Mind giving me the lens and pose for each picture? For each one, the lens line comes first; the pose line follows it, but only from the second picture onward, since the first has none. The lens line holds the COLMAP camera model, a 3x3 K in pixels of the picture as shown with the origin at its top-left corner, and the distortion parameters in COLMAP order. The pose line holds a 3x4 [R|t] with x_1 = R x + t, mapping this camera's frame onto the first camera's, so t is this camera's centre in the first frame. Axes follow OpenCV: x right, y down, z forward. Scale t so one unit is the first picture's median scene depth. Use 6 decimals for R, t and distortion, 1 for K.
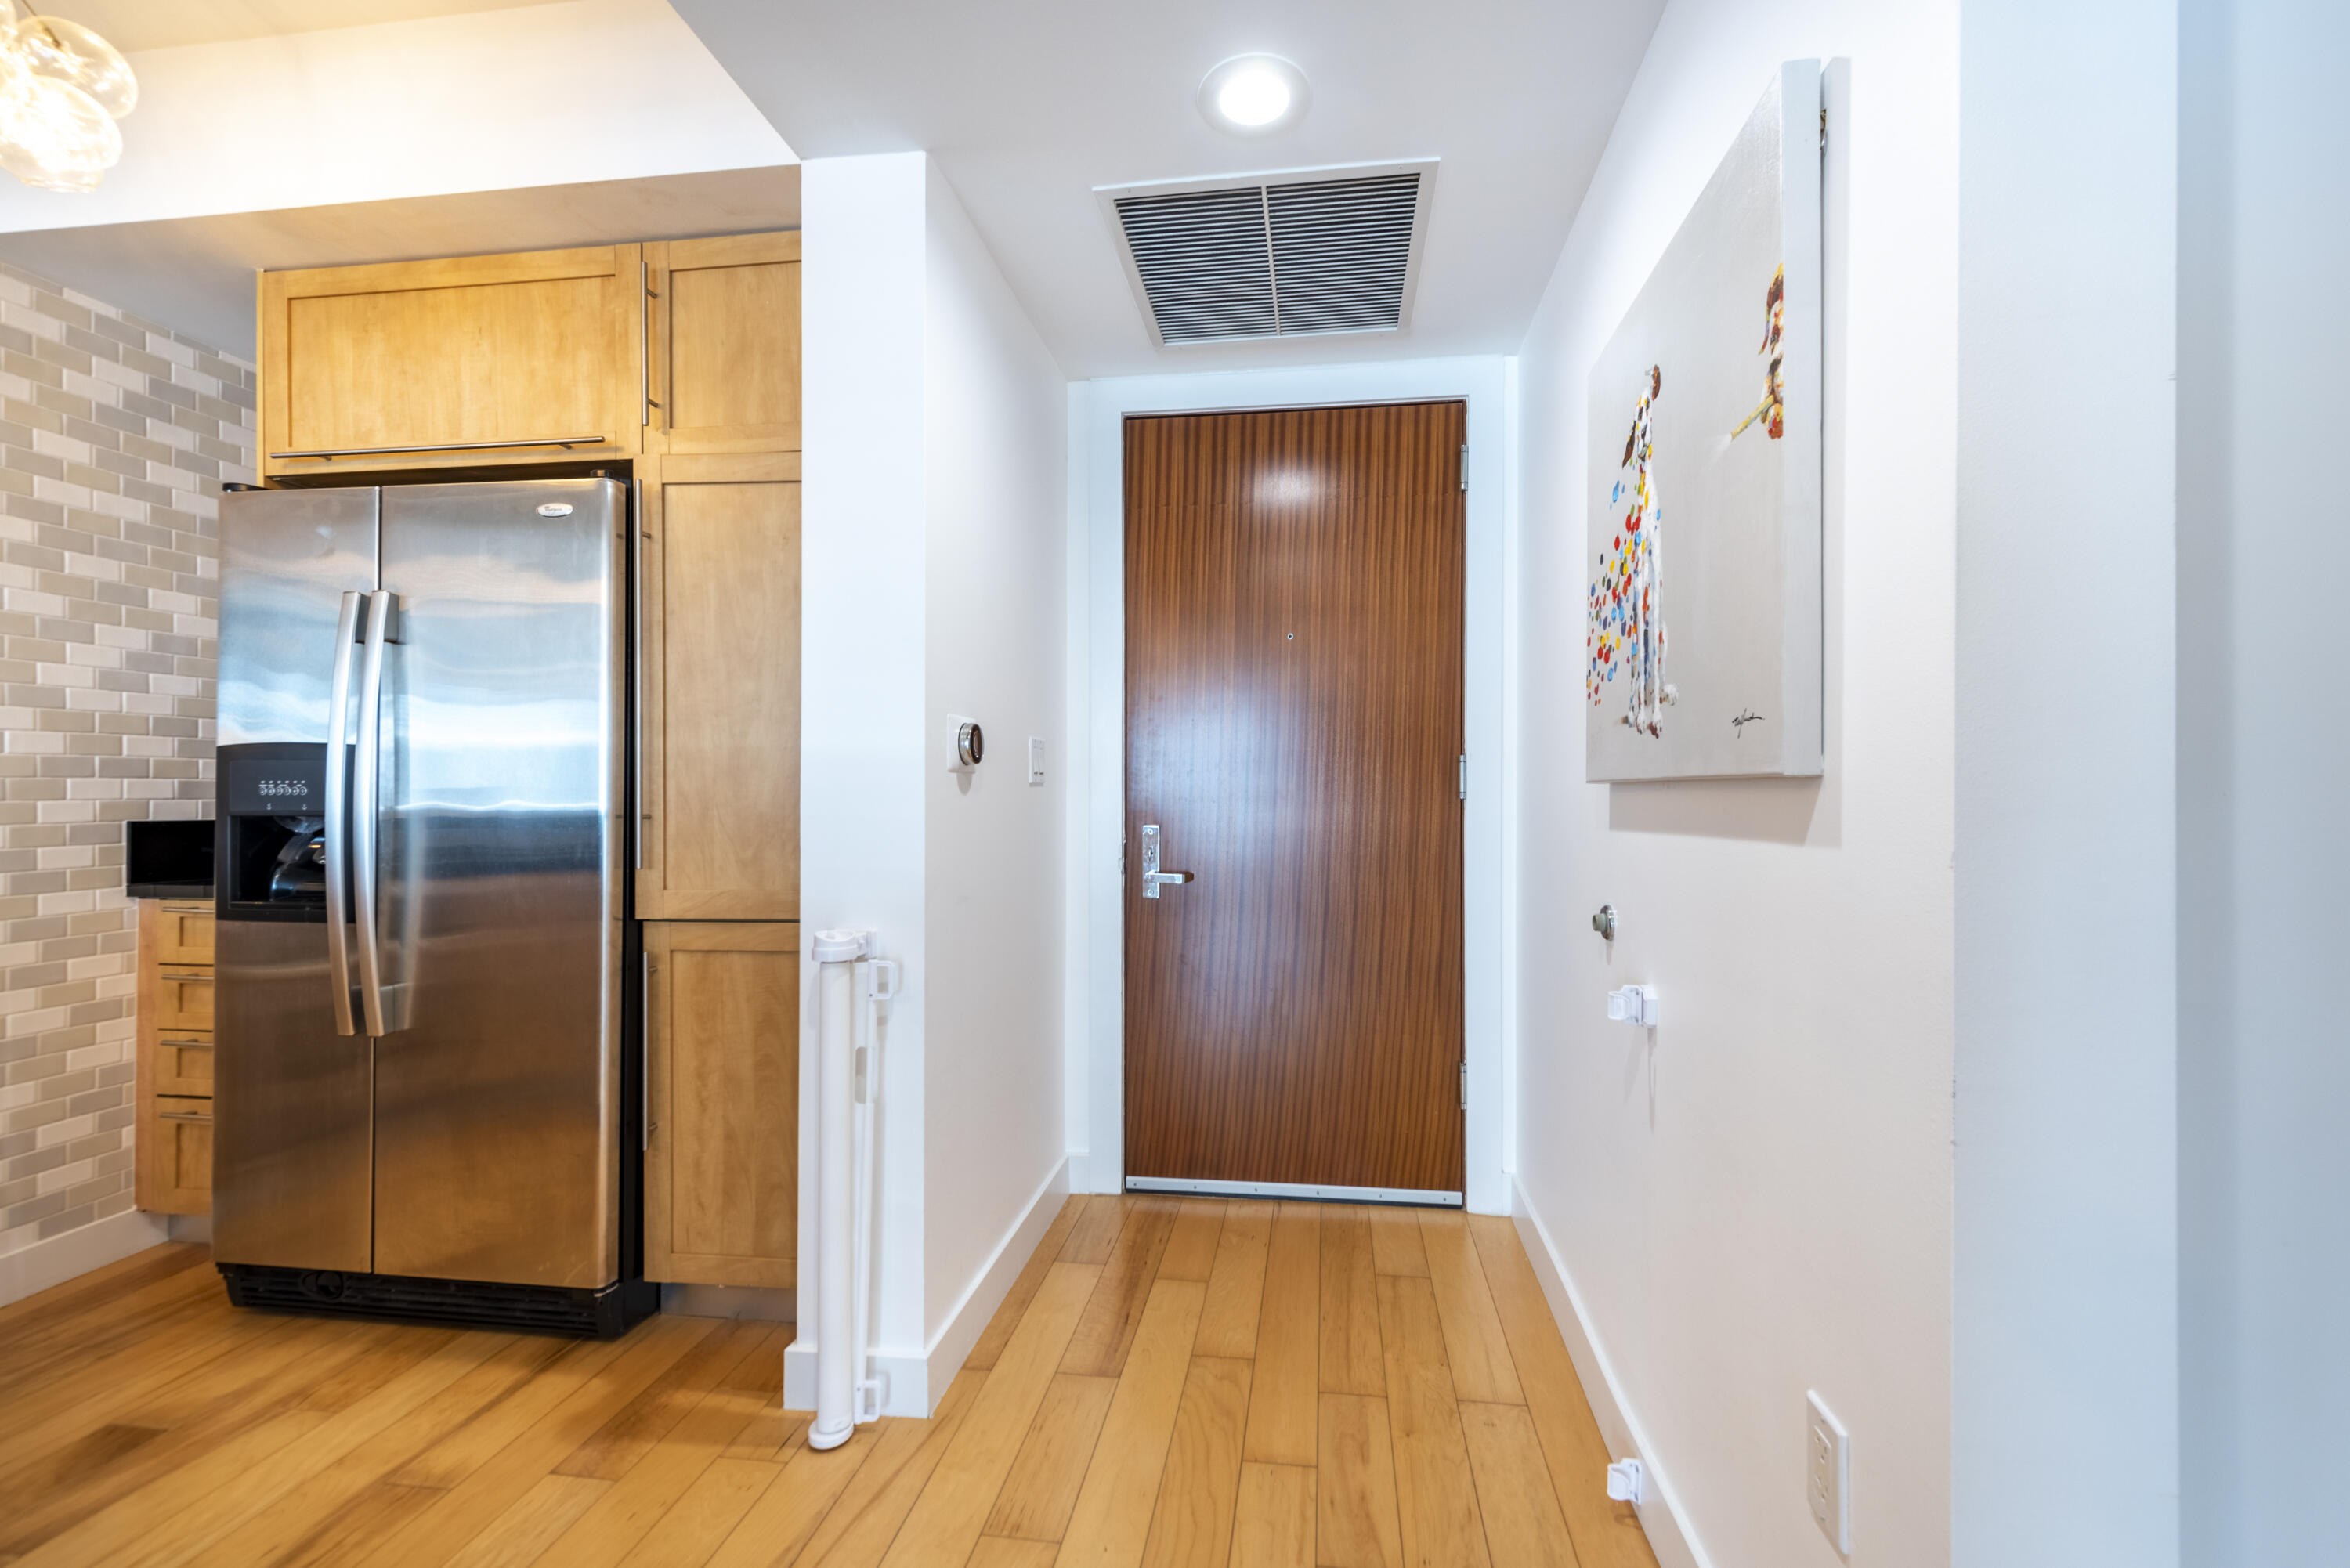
lens RADIAL K [[945.0, 0, 1183.1], [0, 945.0, 798.3], [0, 0, 1]] dist [0.002216, -0.000952]
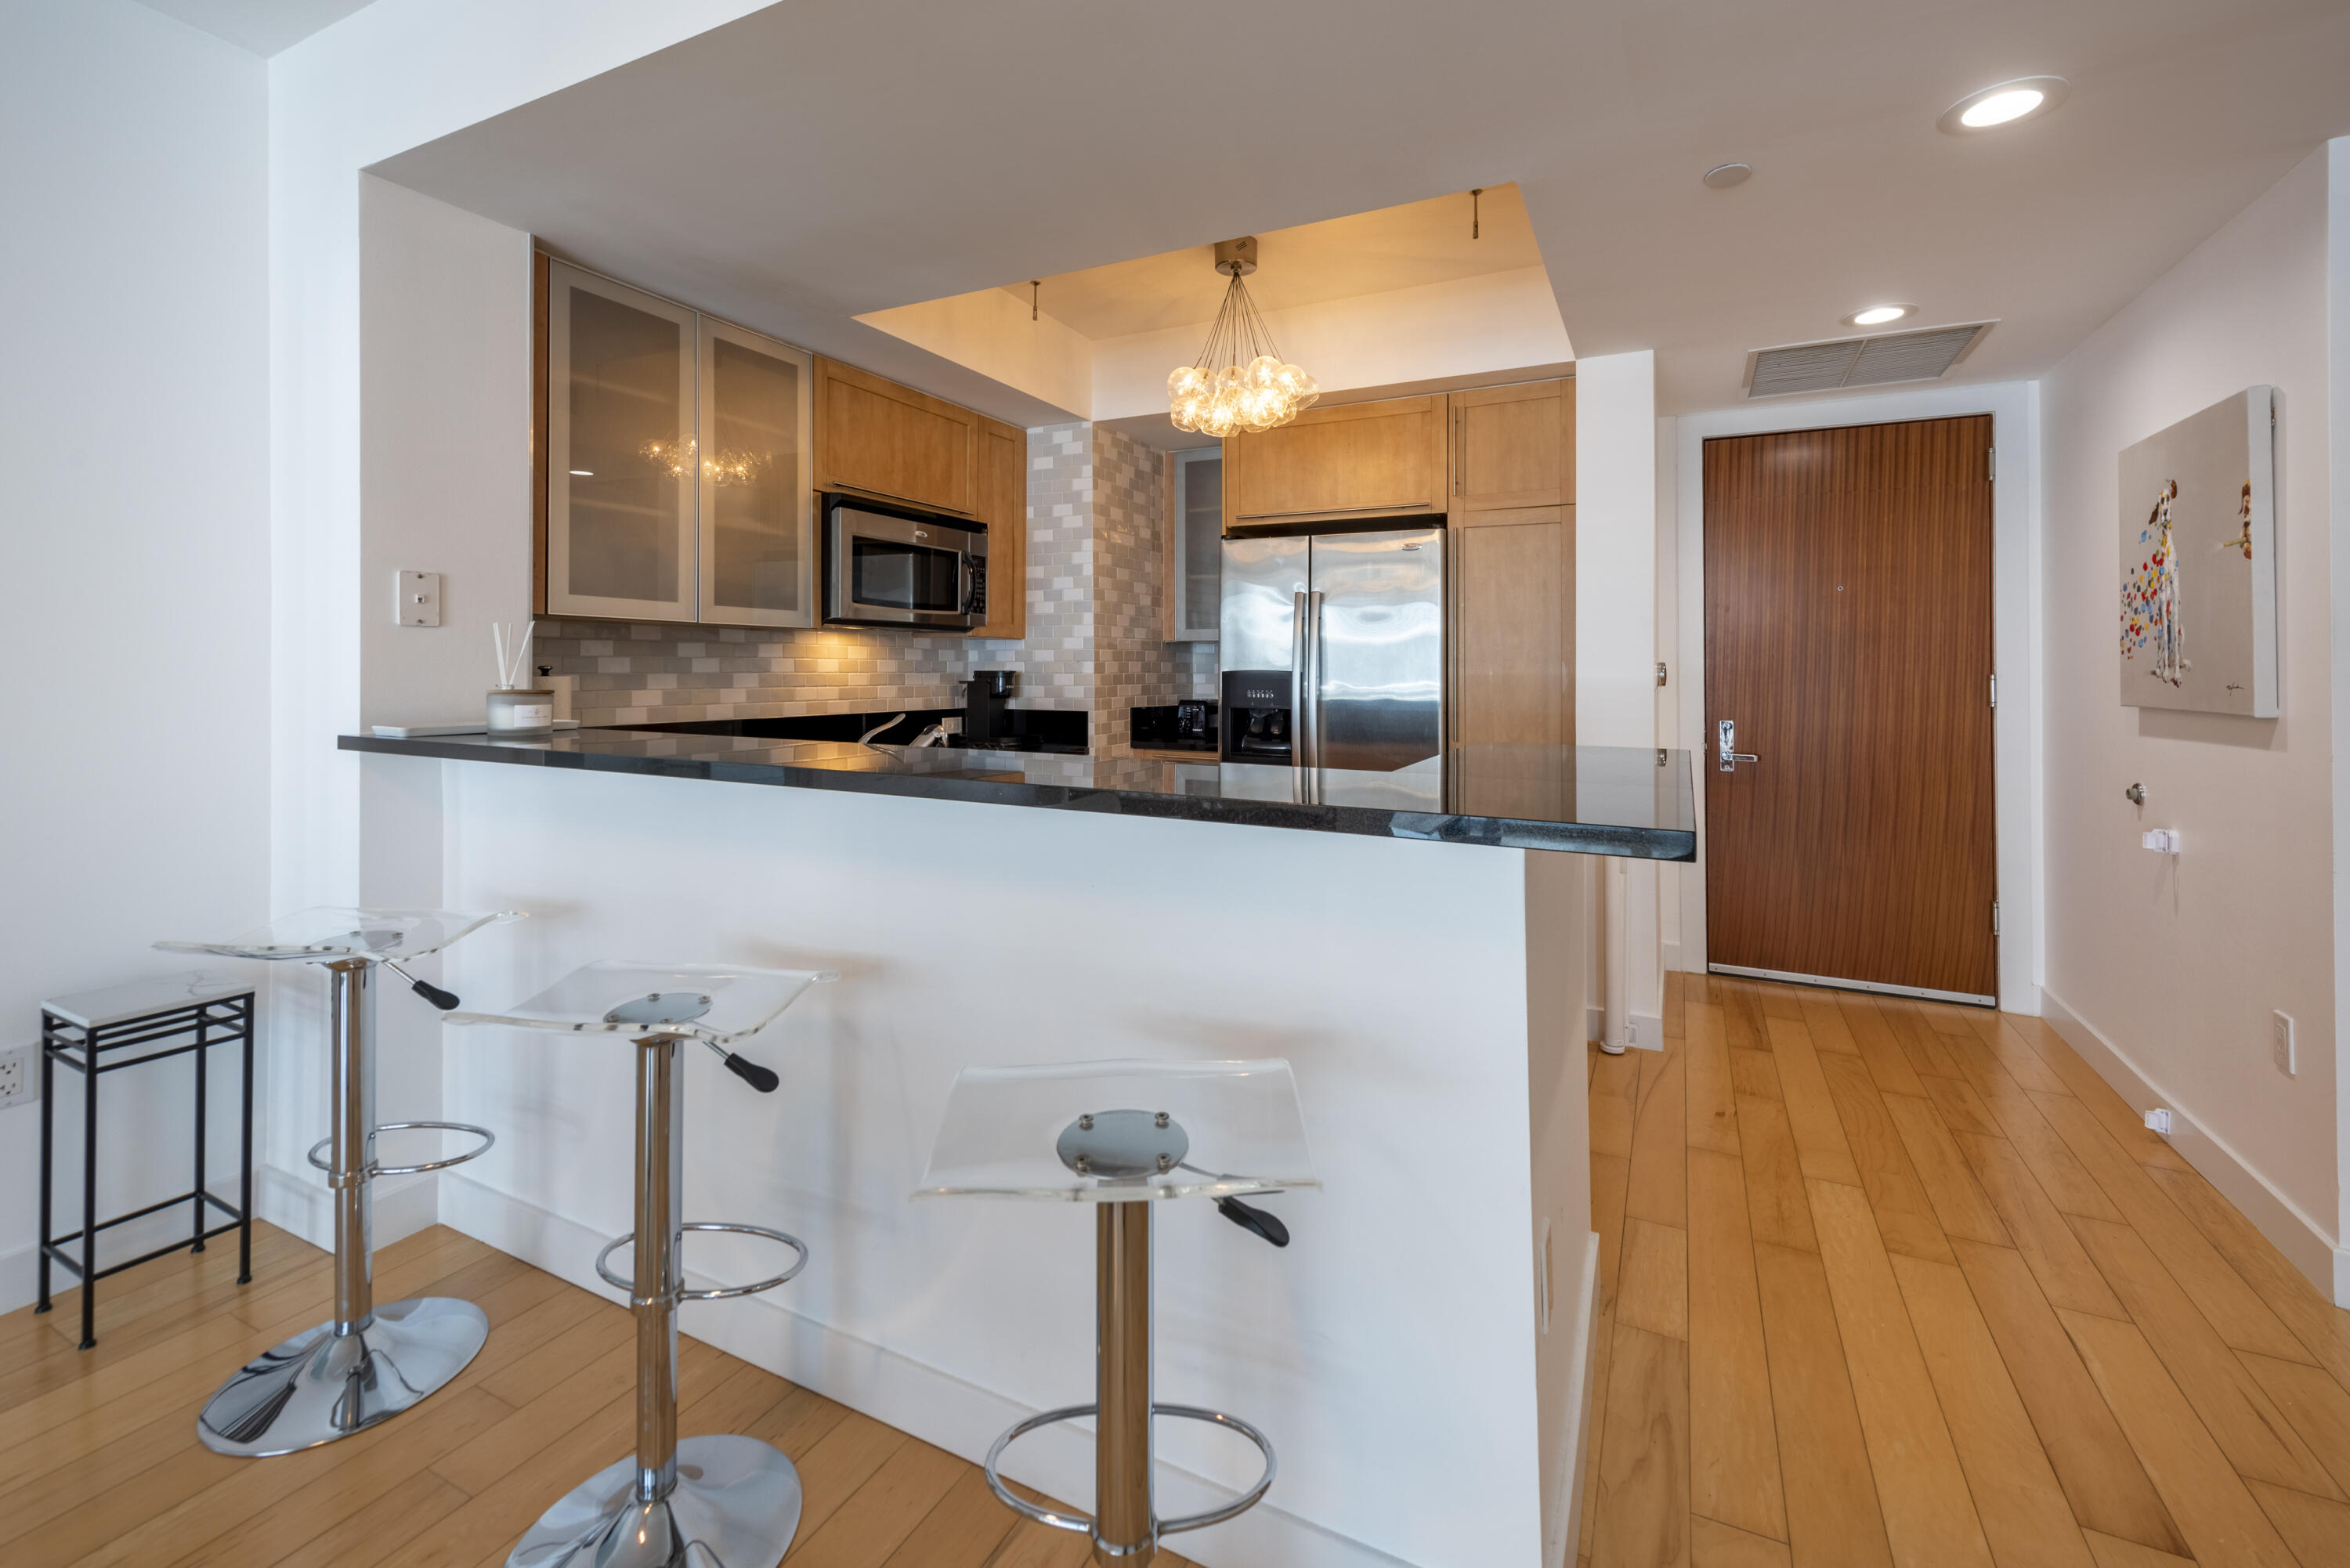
lens RADIAL K [[963.3, 0, 1190.2], [0, 963.3, 654.6], [0, 0, 1]] dist [0.011520, -0.005276]
pose [[0.947607, -0.000428, -0.319438, -0.453549], [-0.005536, 0.999827, -0.017761, -0.054728], [0.319391, 0.018599, 0.947441, -0.887244]]
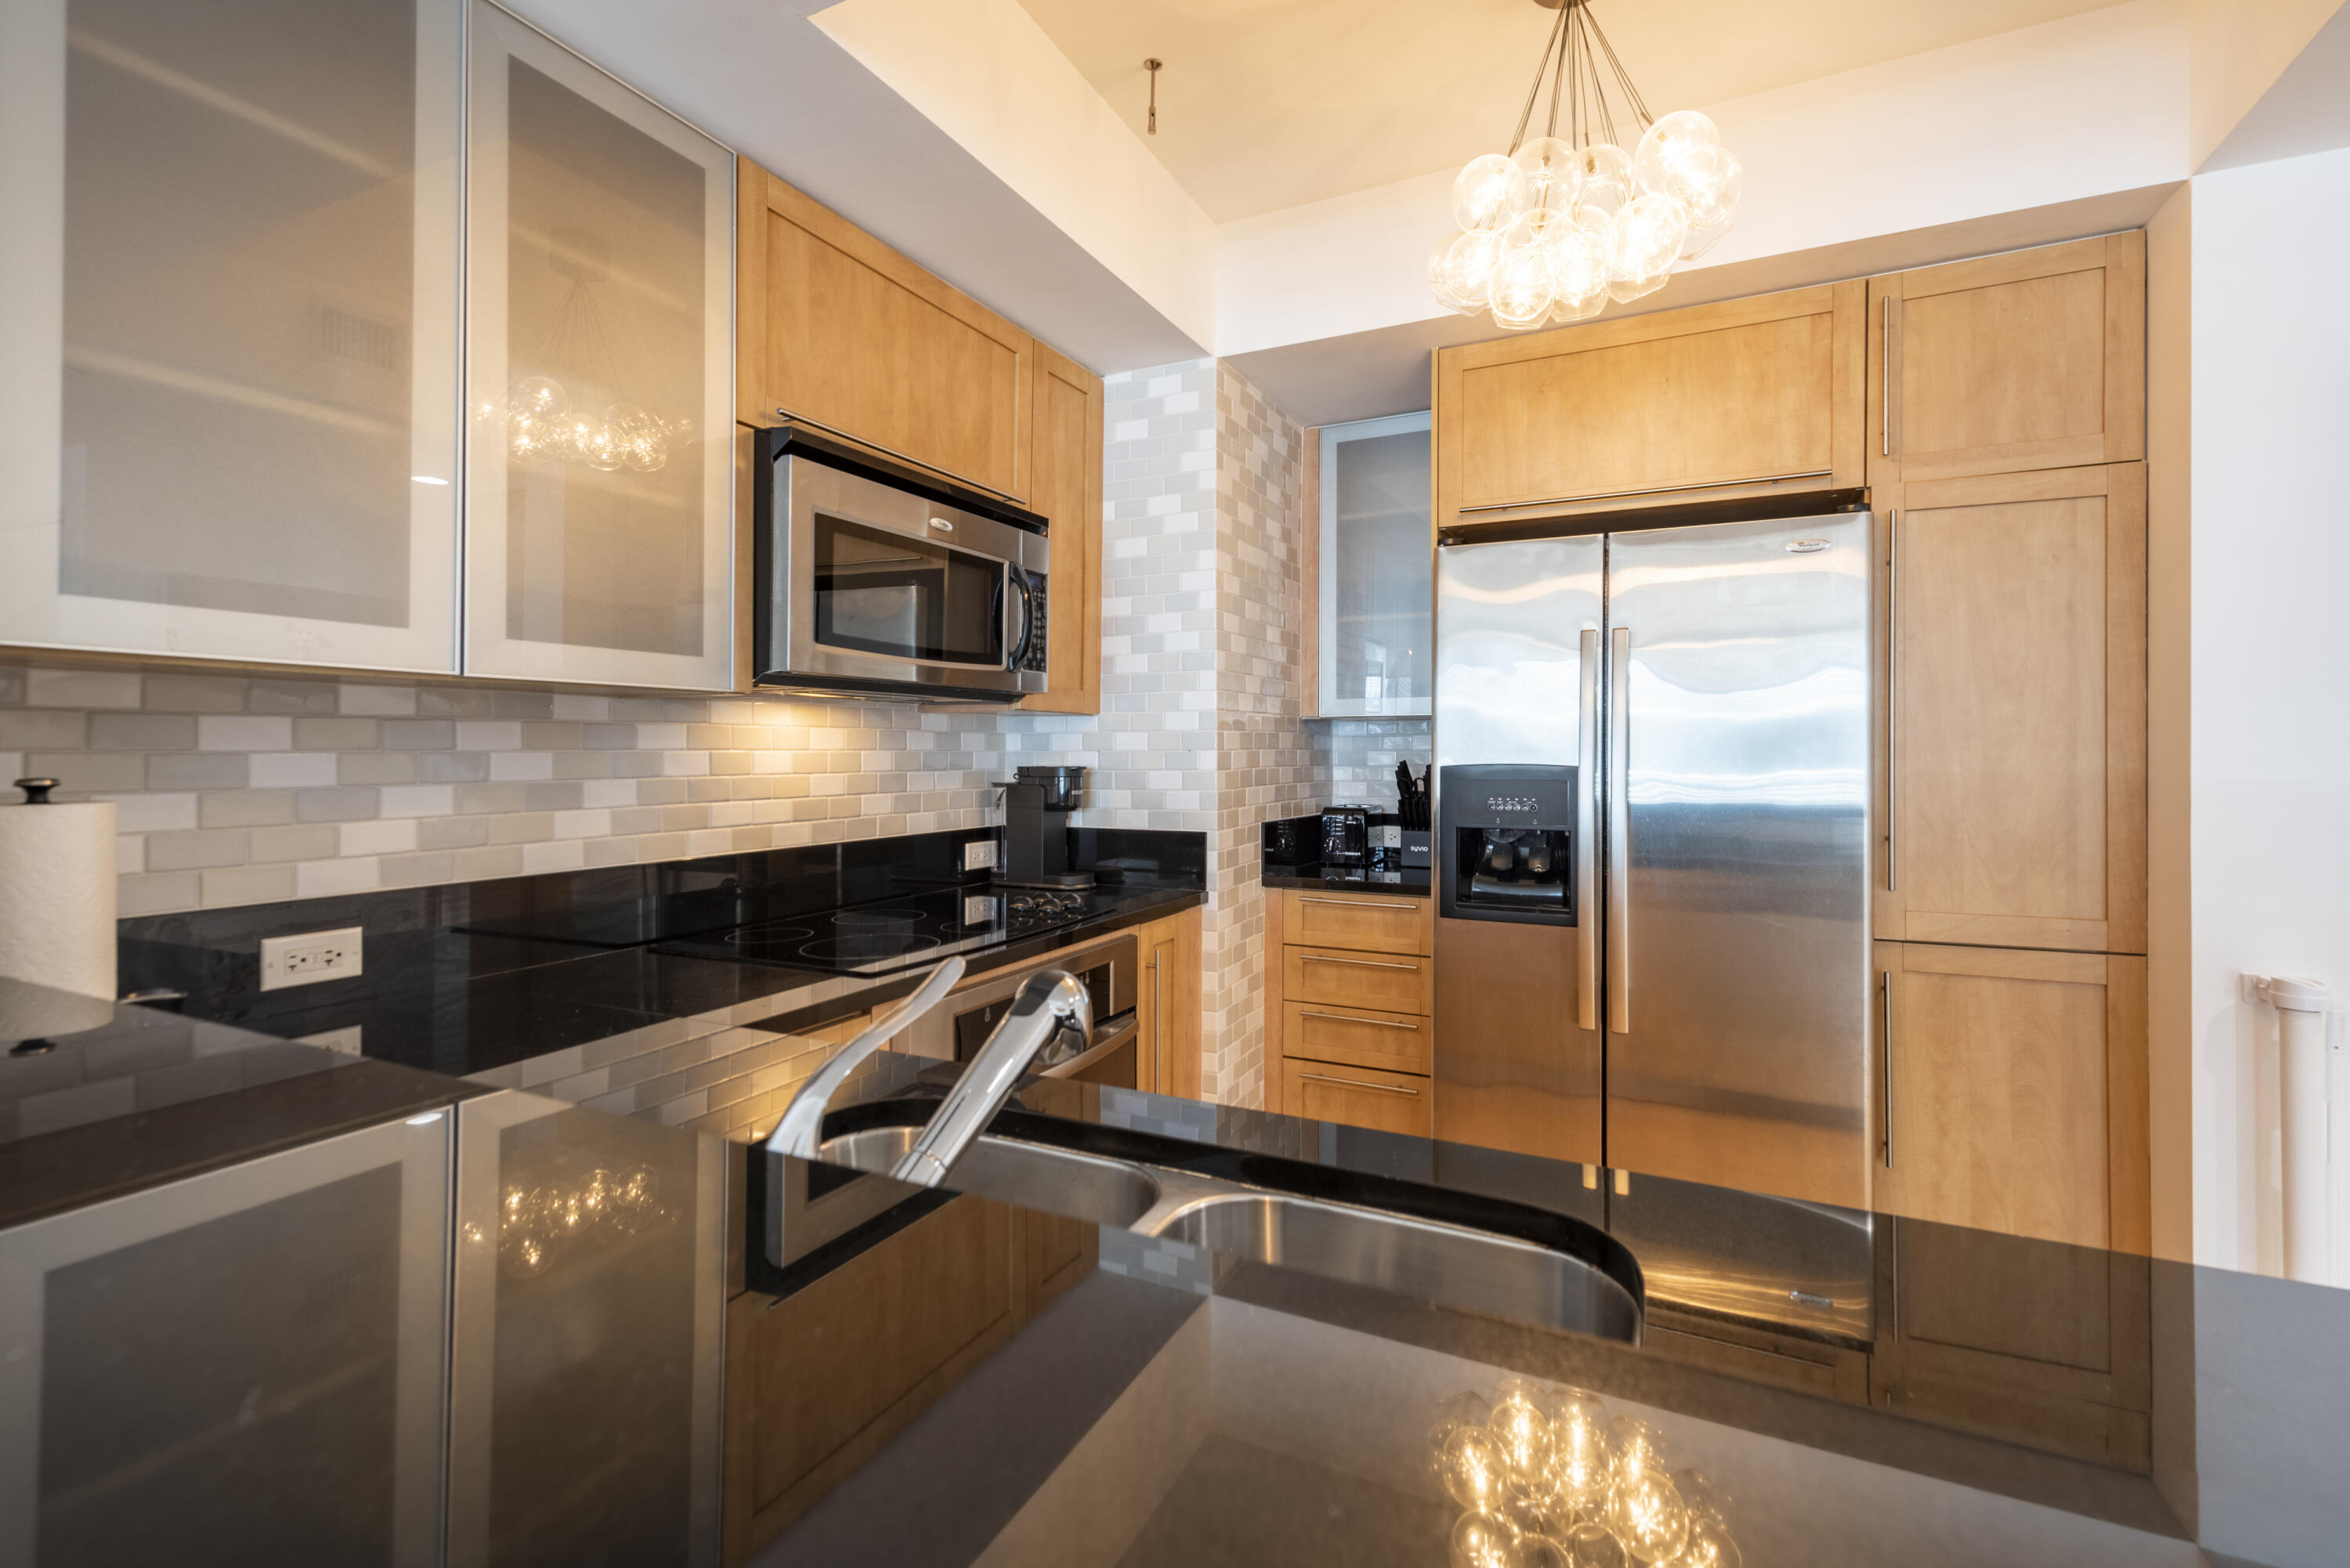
lens RADIAL K [[963.3, 0, 1207.5], [0, 963.3, 745.5], [0, 0, 1]] dist [0.011520, -0.005276]
pose [[0.954651, -0.002939, -0.297712, -0.946396], [0.000105, 0.999955, -0.009536, -0.070212], [0.297726, 0.009072, 0.954608, -0.208911]]
